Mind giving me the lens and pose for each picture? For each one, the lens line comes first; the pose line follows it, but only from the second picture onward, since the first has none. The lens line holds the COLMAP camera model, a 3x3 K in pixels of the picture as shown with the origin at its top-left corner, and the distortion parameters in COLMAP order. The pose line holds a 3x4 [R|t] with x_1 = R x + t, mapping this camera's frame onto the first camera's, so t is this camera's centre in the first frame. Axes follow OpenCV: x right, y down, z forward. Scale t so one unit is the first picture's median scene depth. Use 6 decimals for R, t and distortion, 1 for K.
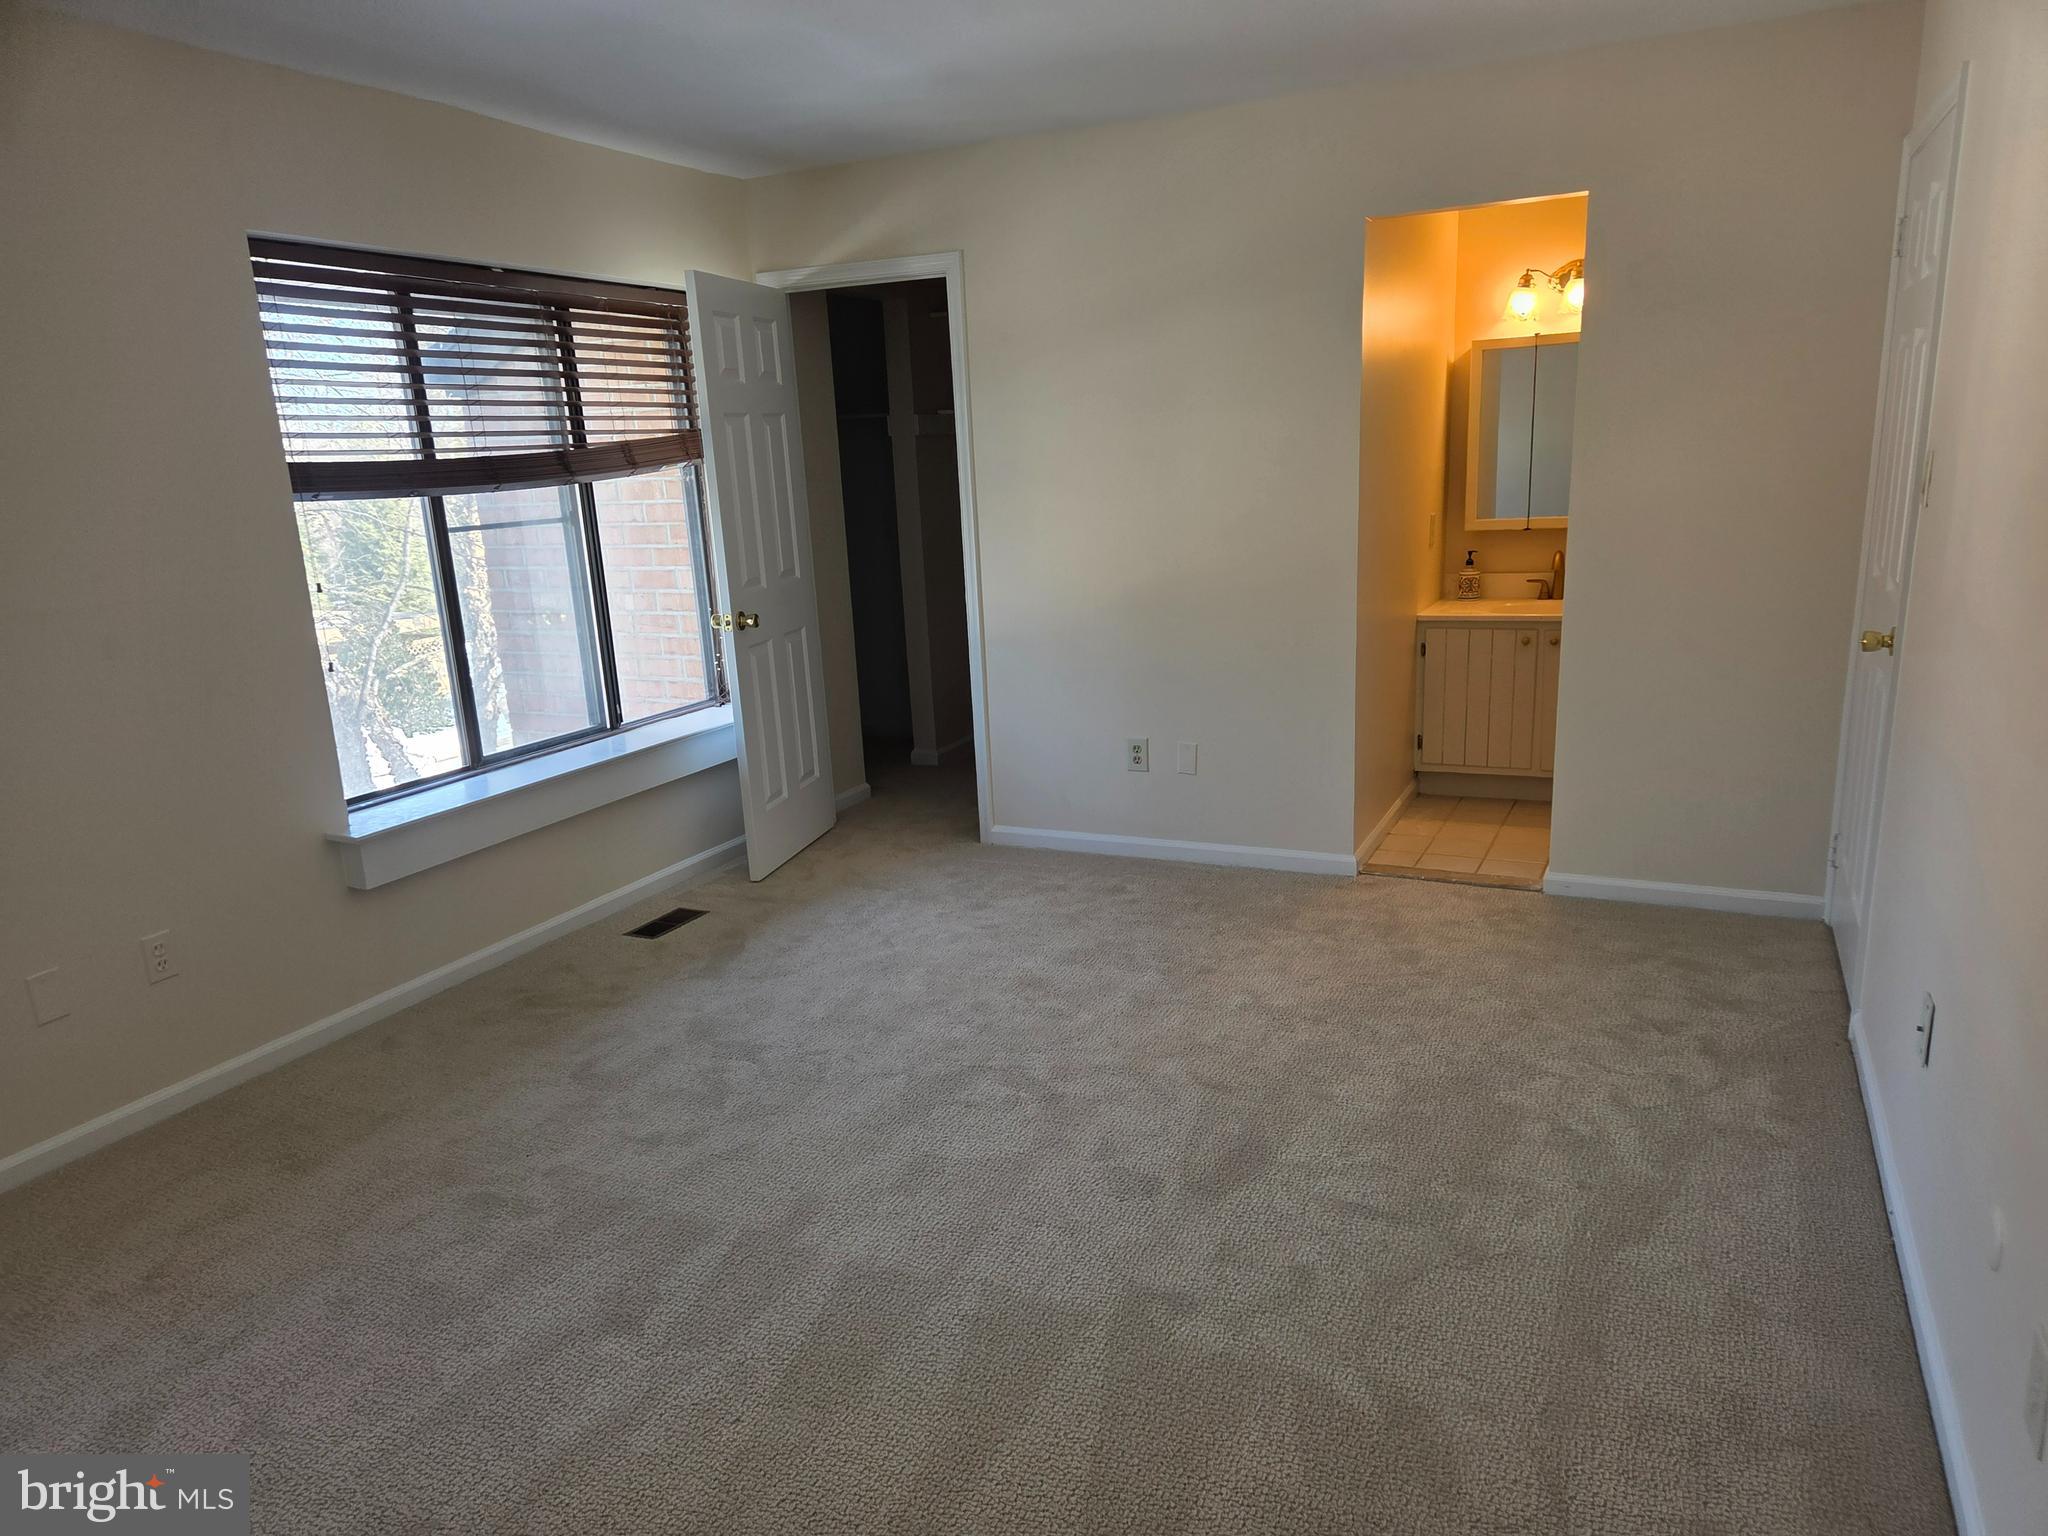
lens RADIAL K [[1374.0, 0, 1023.5], [0, 1374.0, 777.6], [0, 0, 1]] dist [0.077584, -0.057734]
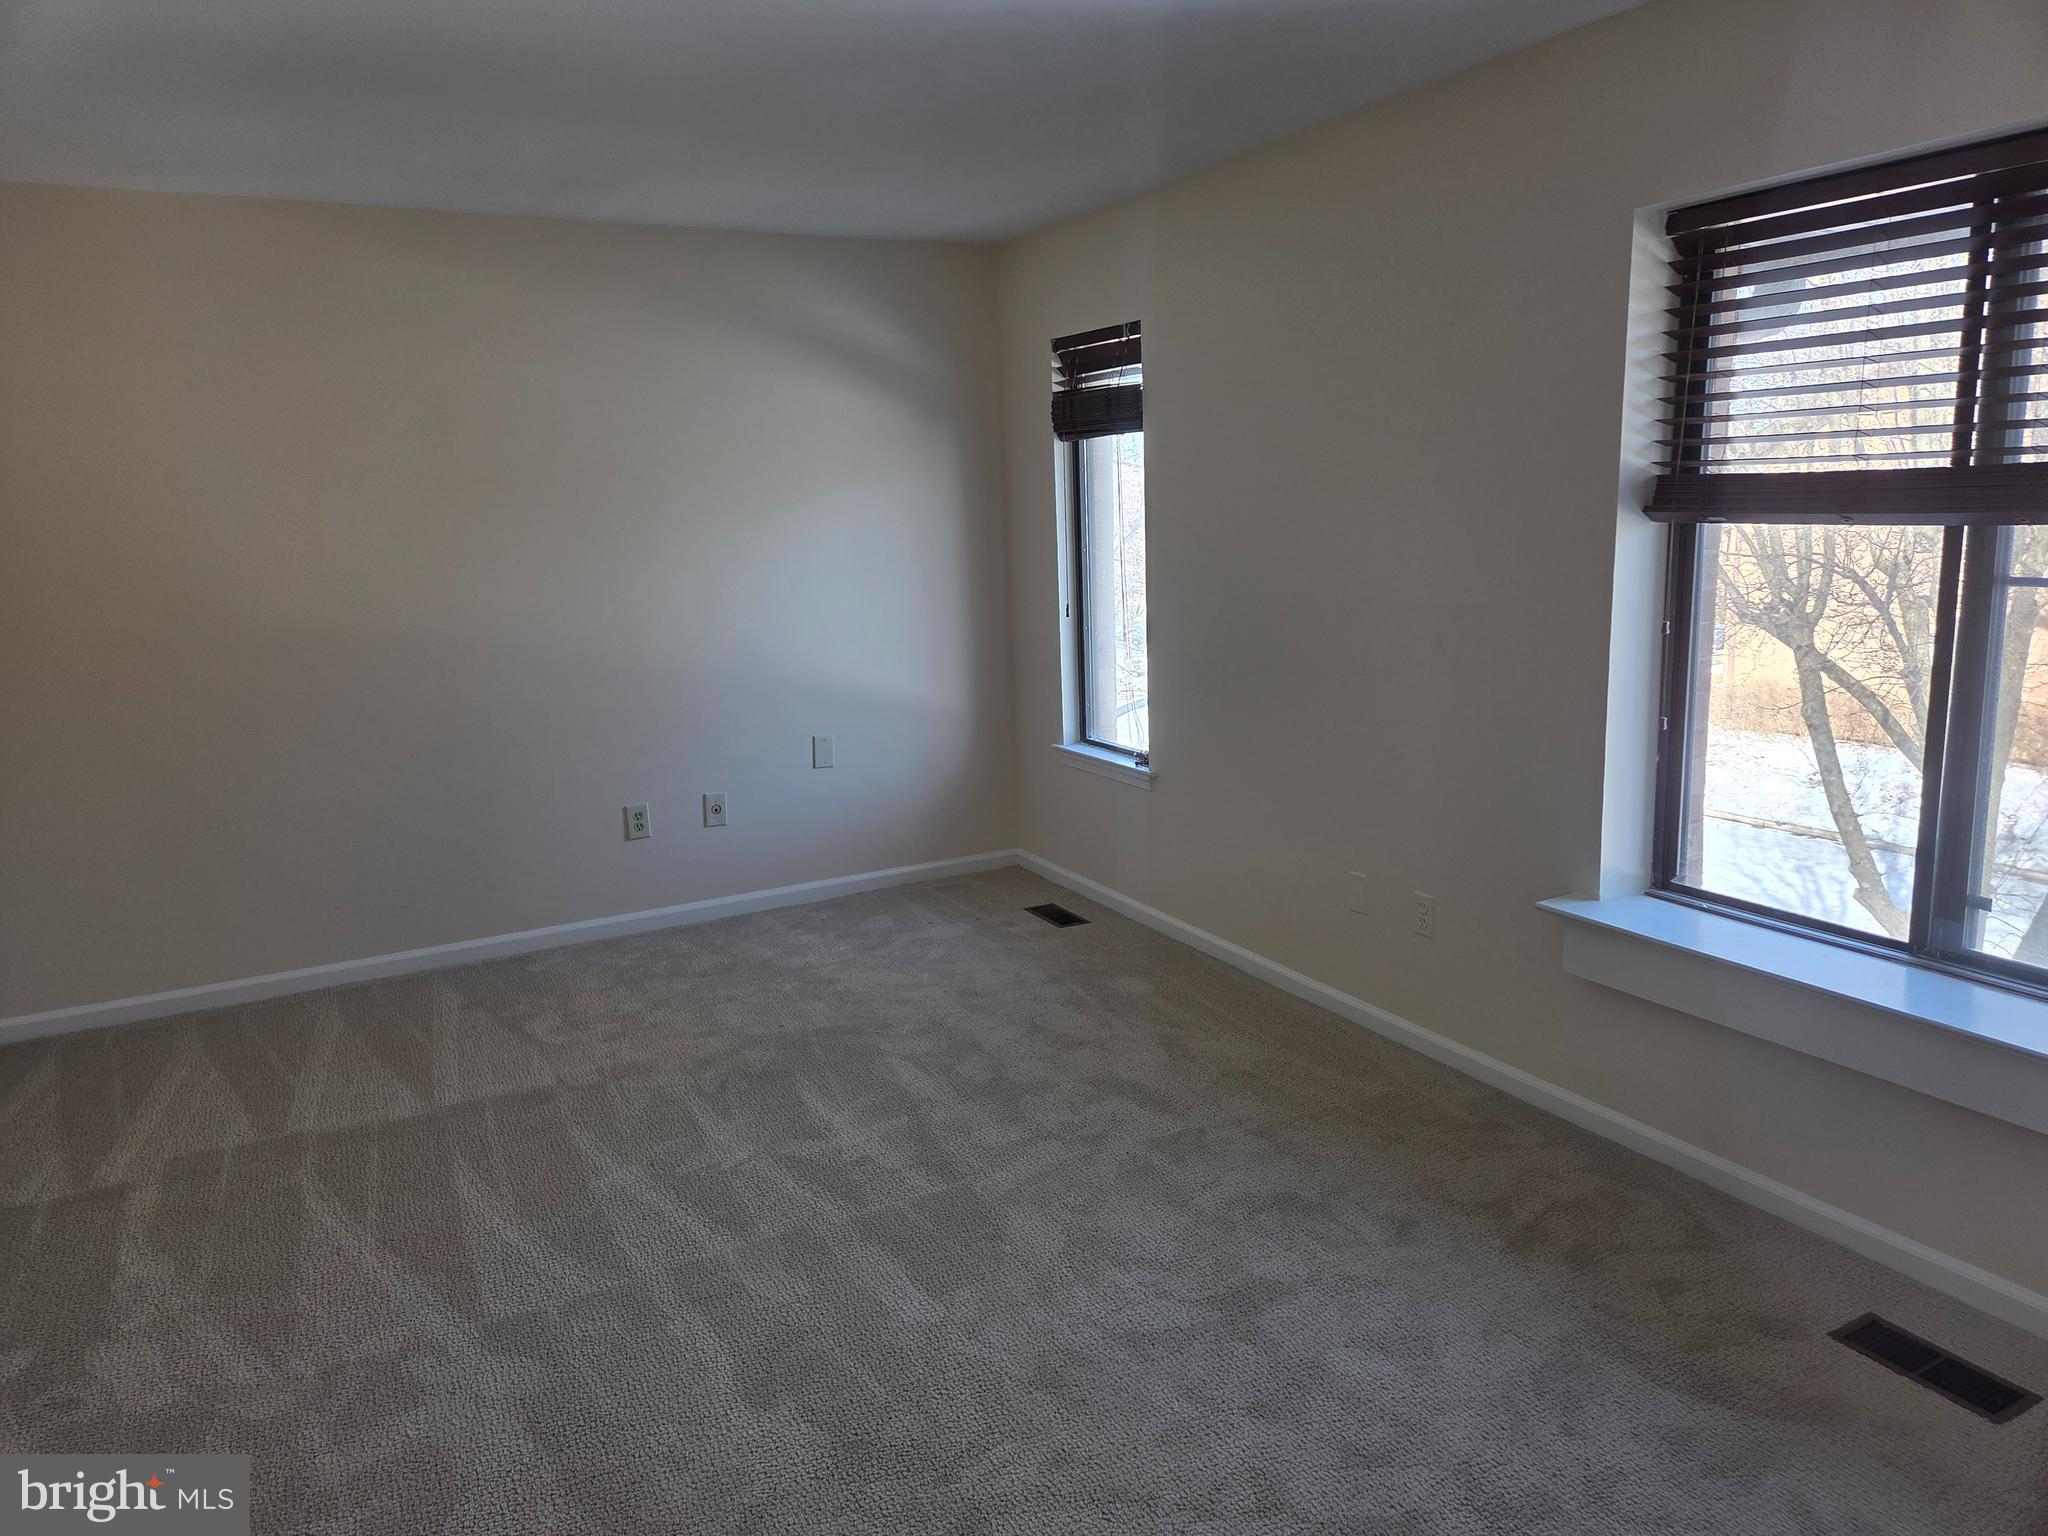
lens RADIAL K [[1374.0, 0, 1023.5], [0, 1374.0, 777.6], [0, 0, 1]] dist [0.077584, -0.057734]
pose [[-0.555427, 0.226064, -0.800248, 0.347642], [-0.146037, 0.920865, 0.361497, -0.270680], [0.818642, 0.317651, -0.478460, 1.018300]]
